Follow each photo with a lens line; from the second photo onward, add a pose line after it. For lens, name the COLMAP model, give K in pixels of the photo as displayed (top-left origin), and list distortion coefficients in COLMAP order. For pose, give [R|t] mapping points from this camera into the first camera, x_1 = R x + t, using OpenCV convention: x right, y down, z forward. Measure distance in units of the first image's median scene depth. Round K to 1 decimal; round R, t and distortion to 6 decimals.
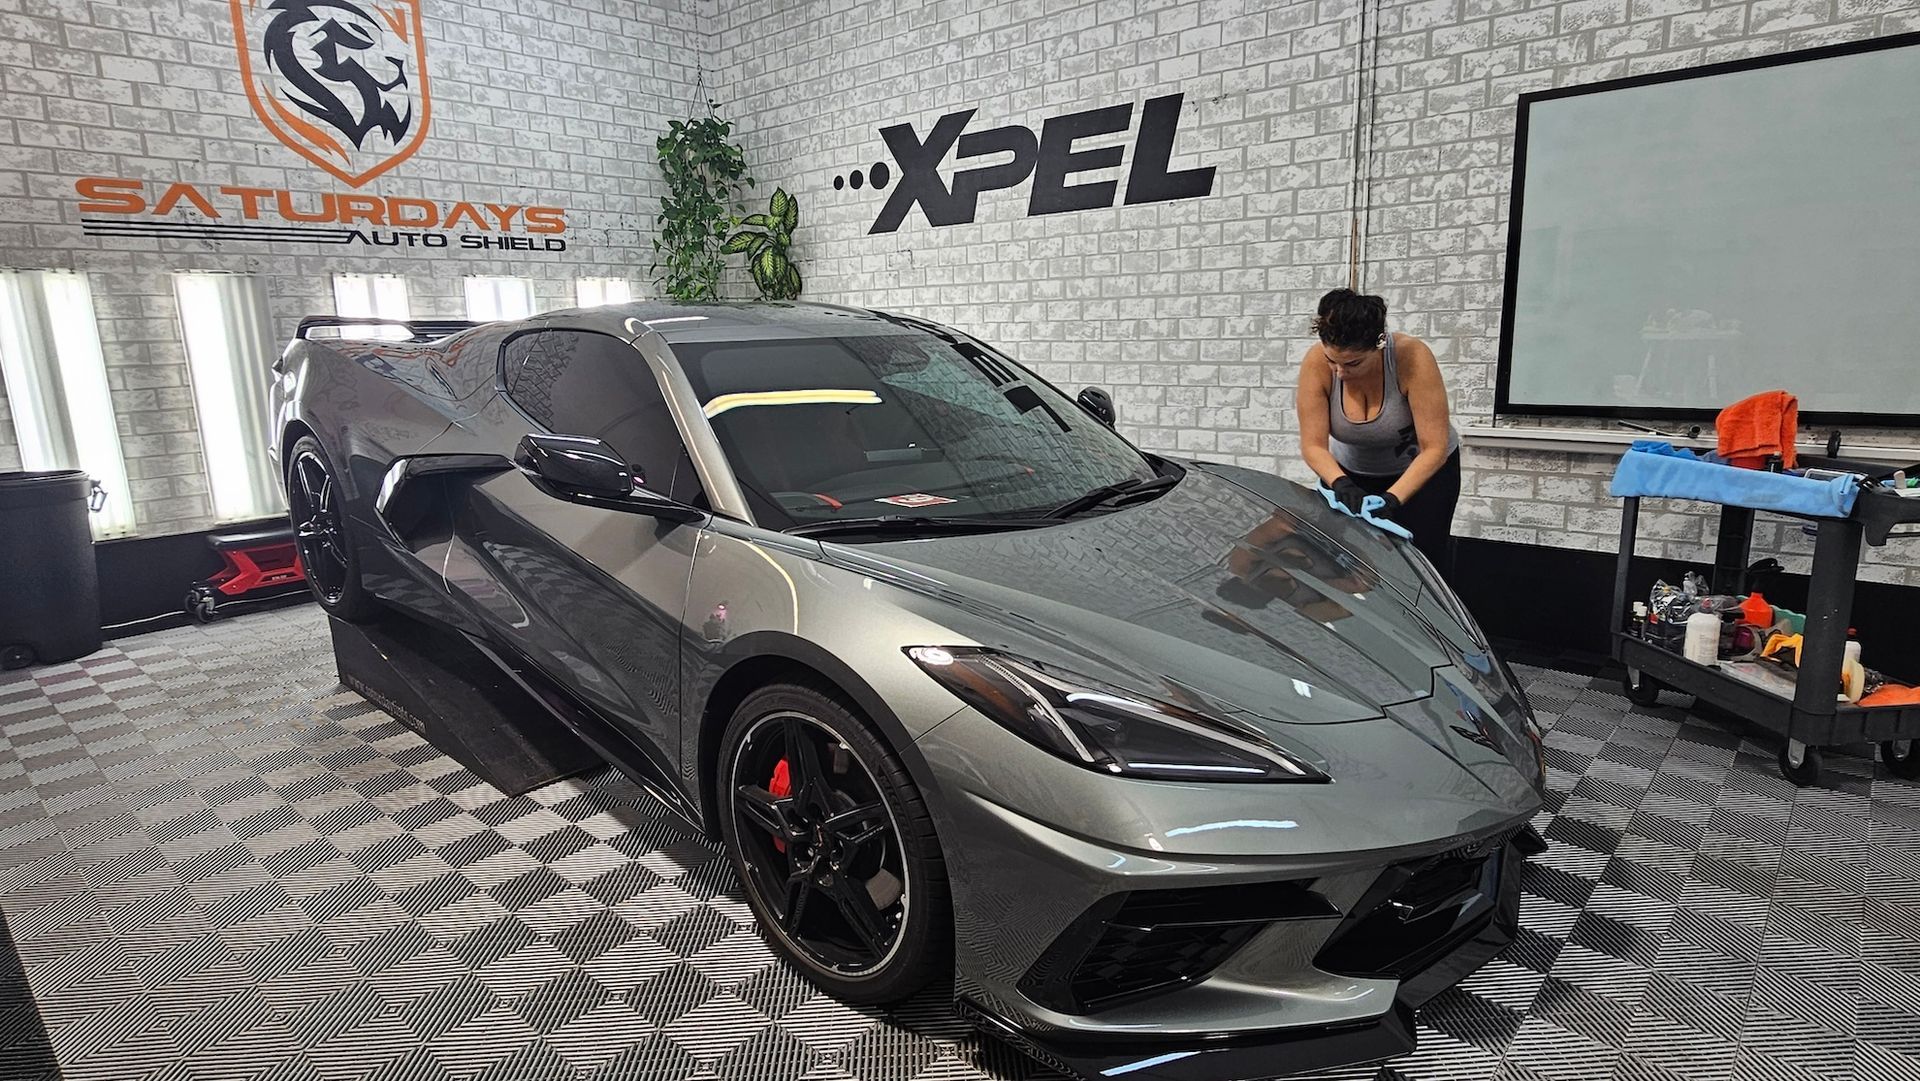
lens RADIAL K [[1051.5, 0, 959.7], [0, 1051.5, 541.5], [0, 0, 1]] dist [-0.001412, -0.001245]
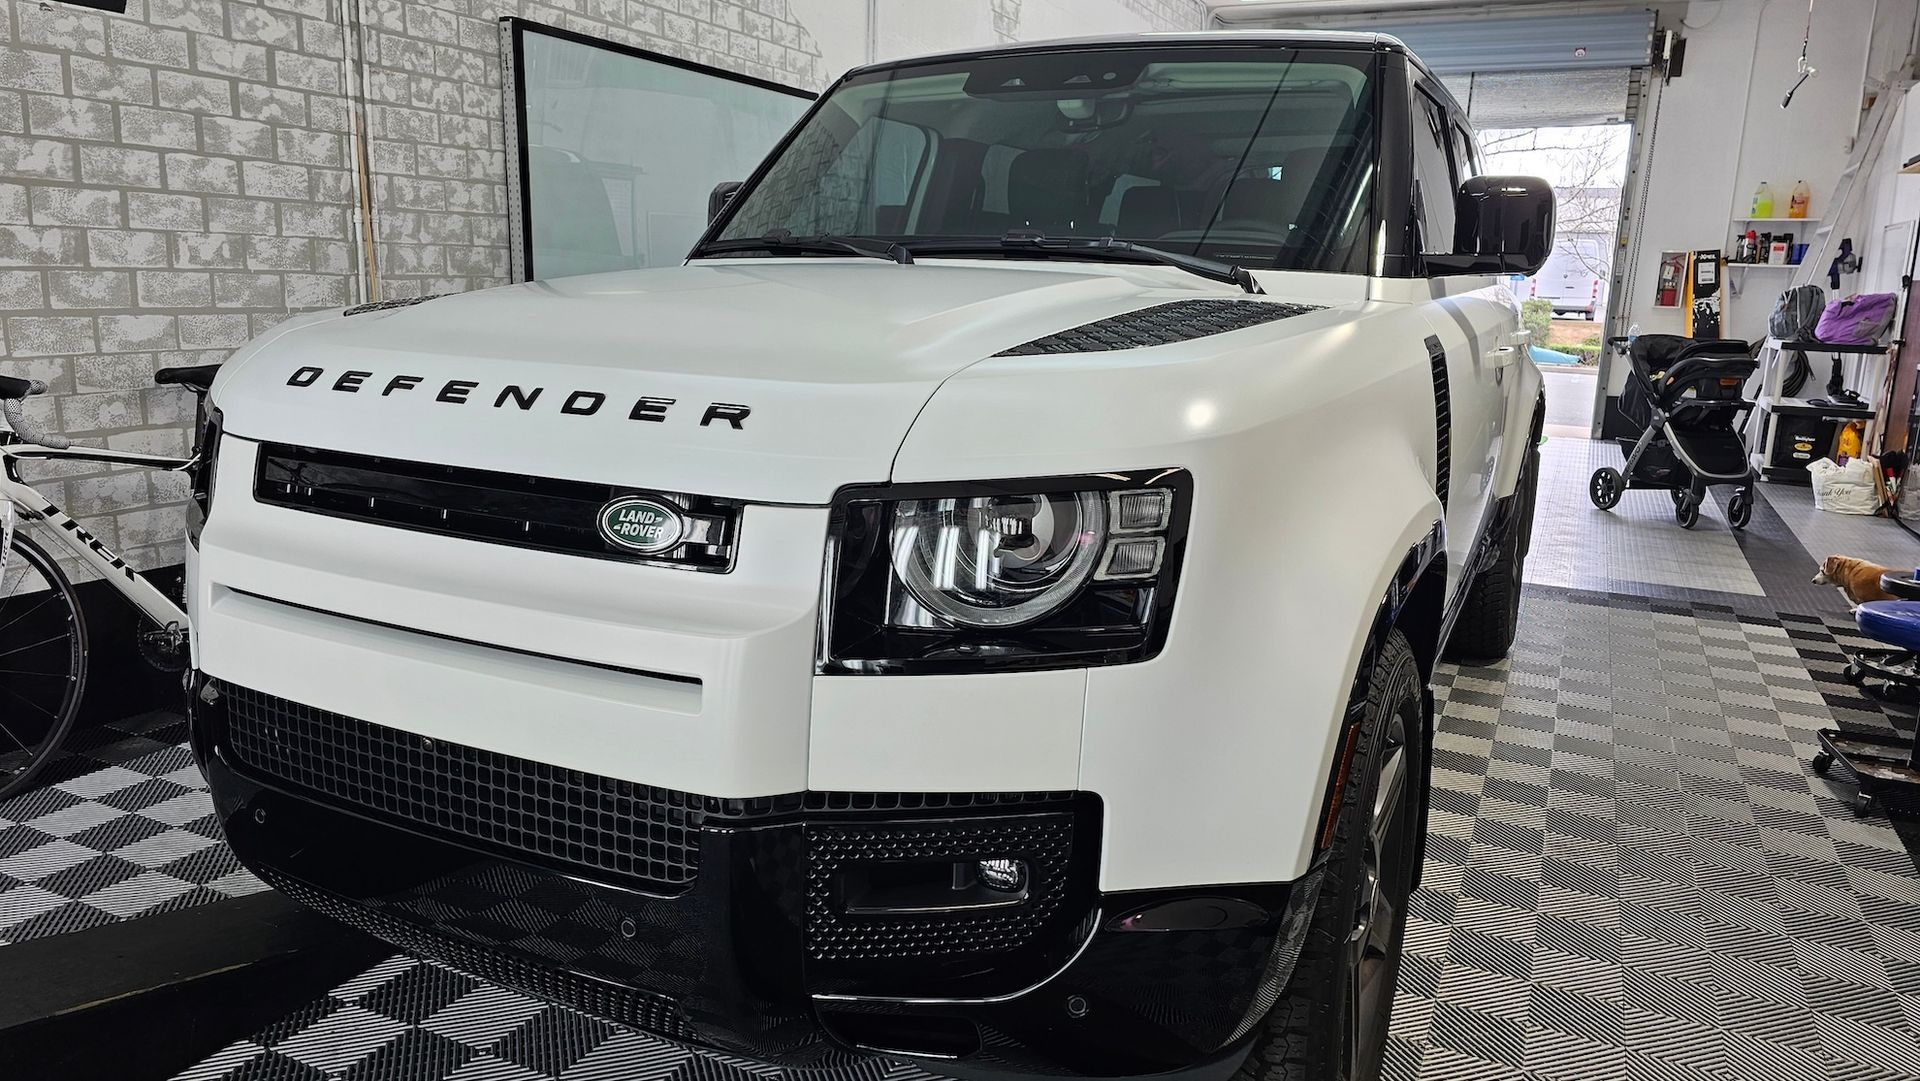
lens RADIAL K [[1276.3, 0, 958.9], [0, 1276.3, 542.8], [0, 0, 1]] dist [-0.007205, -0.006545]
pose [[-0.280910, -0.172619, 0.944083, -0.603827], [0.175301, 0.957915, 0.227308, -0.139563], [-0.943589, 0.229352, -0.238827, 0.841595]]
